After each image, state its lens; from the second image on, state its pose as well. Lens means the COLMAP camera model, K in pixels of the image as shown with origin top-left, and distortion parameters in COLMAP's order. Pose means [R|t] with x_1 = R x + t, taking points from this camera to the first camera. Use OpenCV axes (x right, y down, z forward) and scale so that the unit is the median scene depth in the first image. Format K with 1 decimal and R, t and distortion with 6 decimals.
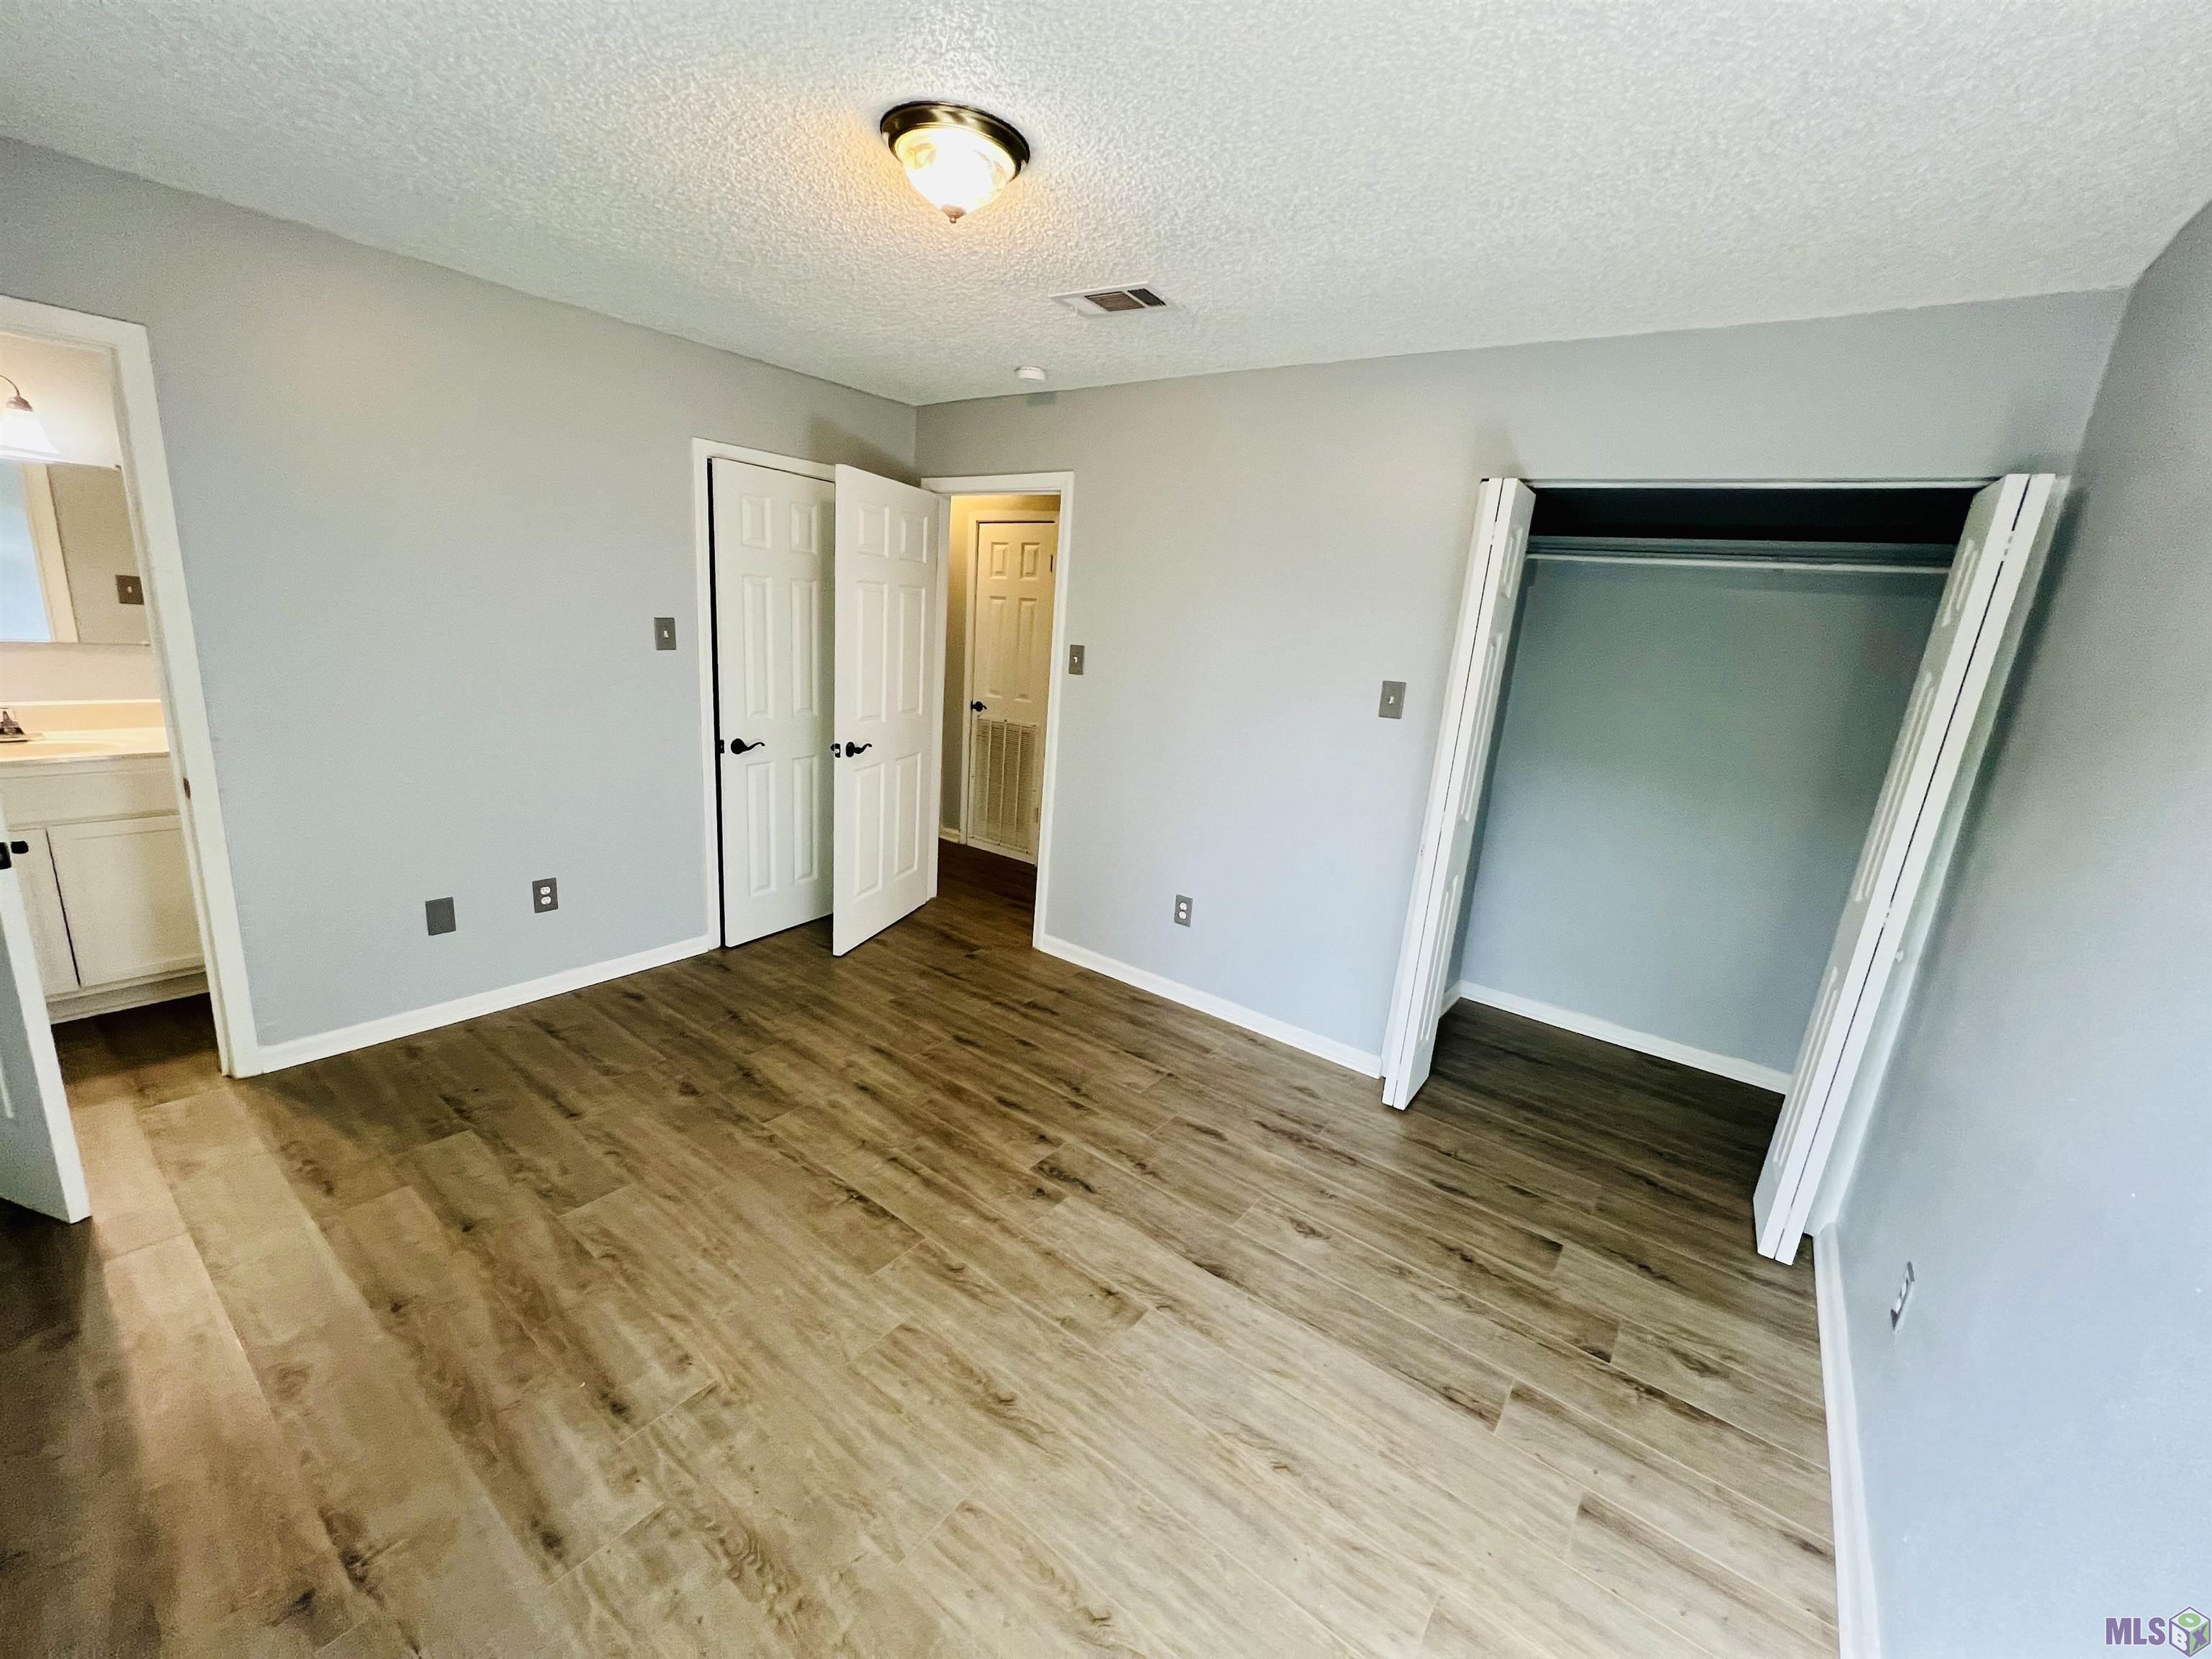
lens RADIAL K [[888.3, 0, 1106.7], [0, 888.3, 832.7], [0, 0, 1]] dist [0.002660, 0.000950]
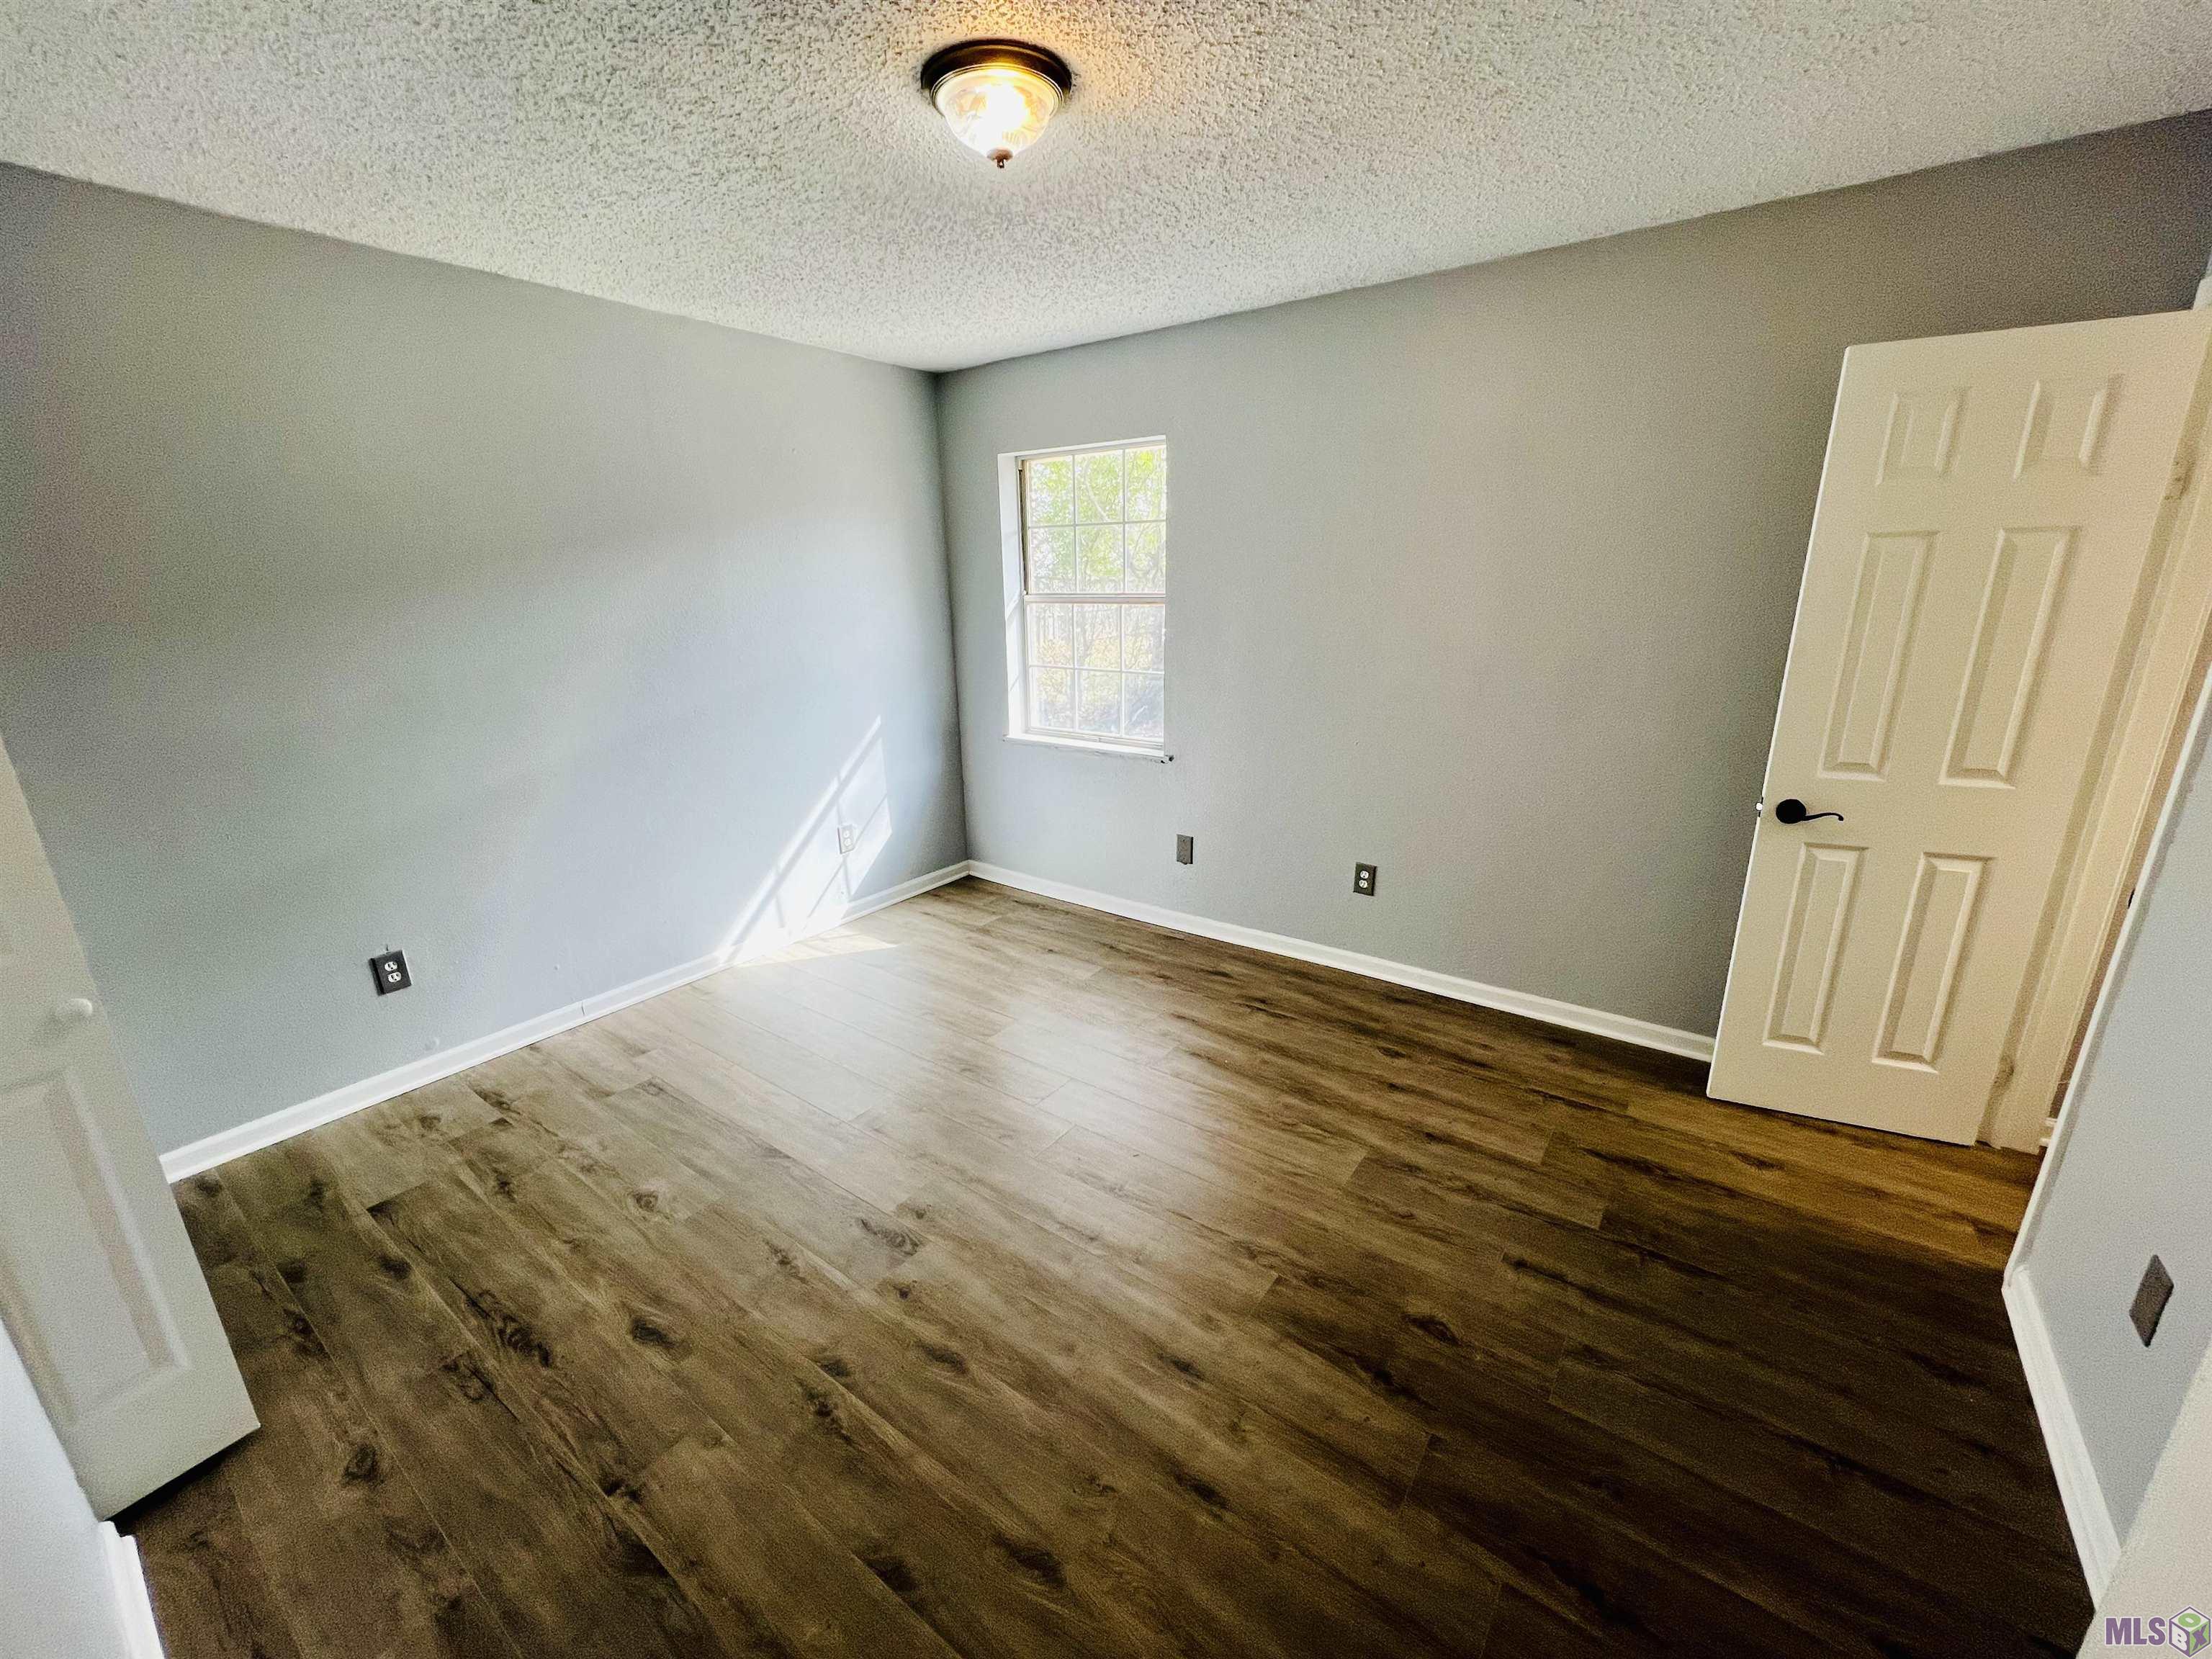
lens RADIAL K [[888.3, 0, 1108.6], [0, 888.3, 825.5], [0, 0, 1]] dist [0.002660, 0.000950]
pose [[-0.998239, -0.050312, -0.031415, -0.204047], [-0.059285, 0.862766, 0.502116, -0.376280], [0.001841, 0.503094, -0.864229, 1.485039]]
